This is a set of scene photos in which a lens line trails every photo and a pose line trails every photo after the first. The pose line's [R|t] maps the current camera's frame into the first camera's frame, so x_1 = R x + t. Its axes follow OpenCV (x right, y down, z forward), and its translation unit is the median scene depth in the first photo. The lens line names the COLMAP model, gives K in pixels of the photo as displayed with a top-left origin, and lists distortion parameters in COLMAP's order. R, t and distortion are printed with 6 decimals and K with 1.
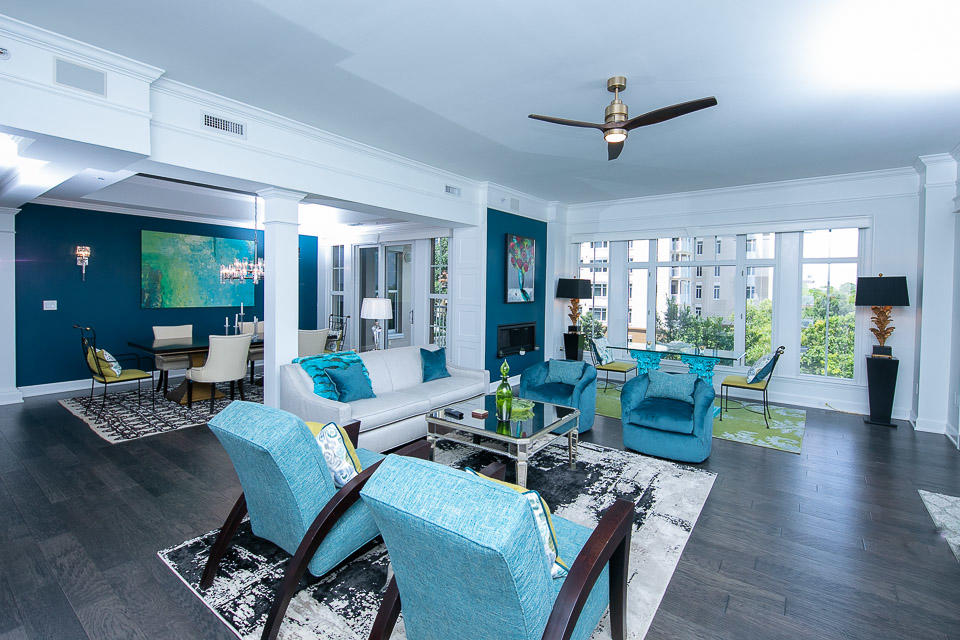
lens RADIAL K [[437.8, 0, 491.5], [0, 437.8, 298.7], [0, 0, 1]] dist [0.002167, 0.000052]
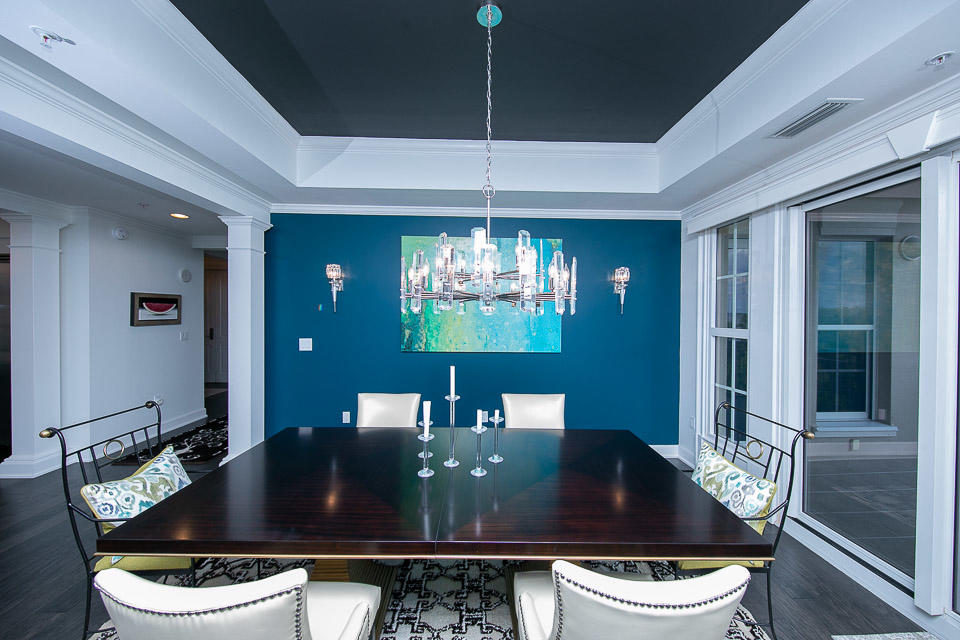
lens RADIAL K [[345.2, 0, 483.6], [0, 345.2, 316.7], [0, 0, 1]] dist [0.000200, 0.000012]
pose [[0.619189, -0.003765, -0.785233, -0.342677], [-0.014858, 0.999753, -0.016510, -0.028601], [0.785101, 0.021890, 0.618981, 0.875454]]
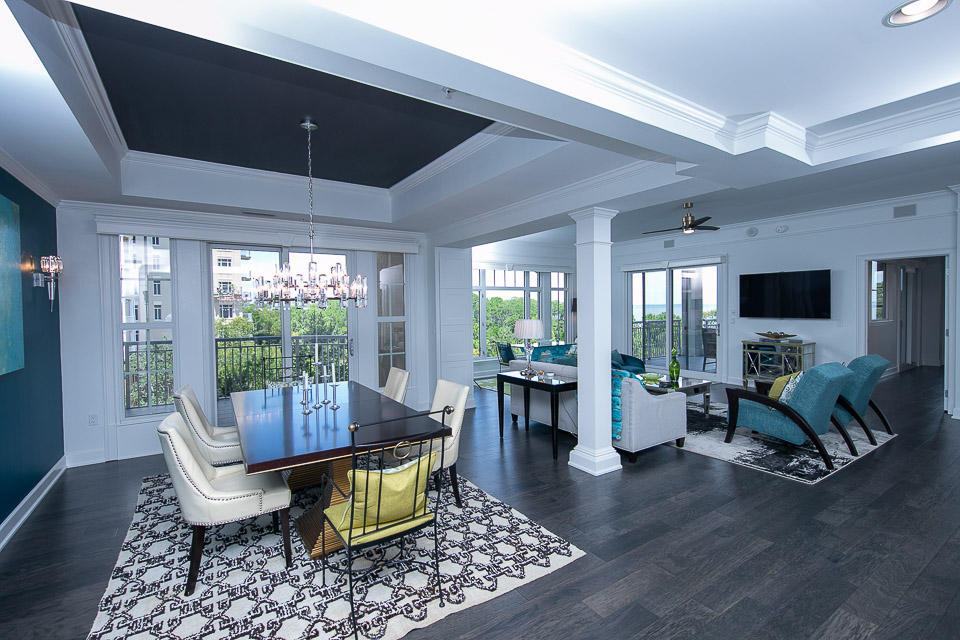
lens RADIAL K [[435.4, 0, 485.3], [0, 435.4, 316.5], [0, 0, 1]] dist [0.015390, -0.000315]
pose [[0.341073, -0.039813, 0.939193, -1.055973], [0.040779, 0.998789, 0.027530, -0.032494], [-0.939152, 0.028910, 0.342283, 0.633808]]
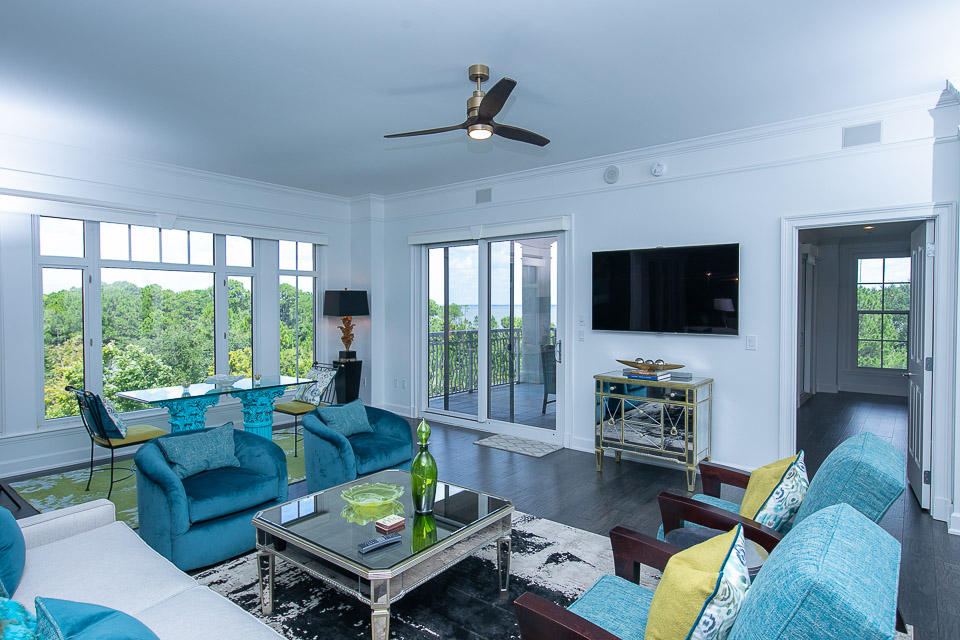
lens RADIAL K [[536.1, 0, 481.3], [0, 536.1, 315.5], [0, 0, 1]] dist [0.001217, 0.000056]
pose [[0.050061, -0.033733, 0.998176, -0.426186], [0.024427, 0.999172, 0.032541, -0.018481], [-0.998447, 0.022754, 0.050844, 0.498089]]
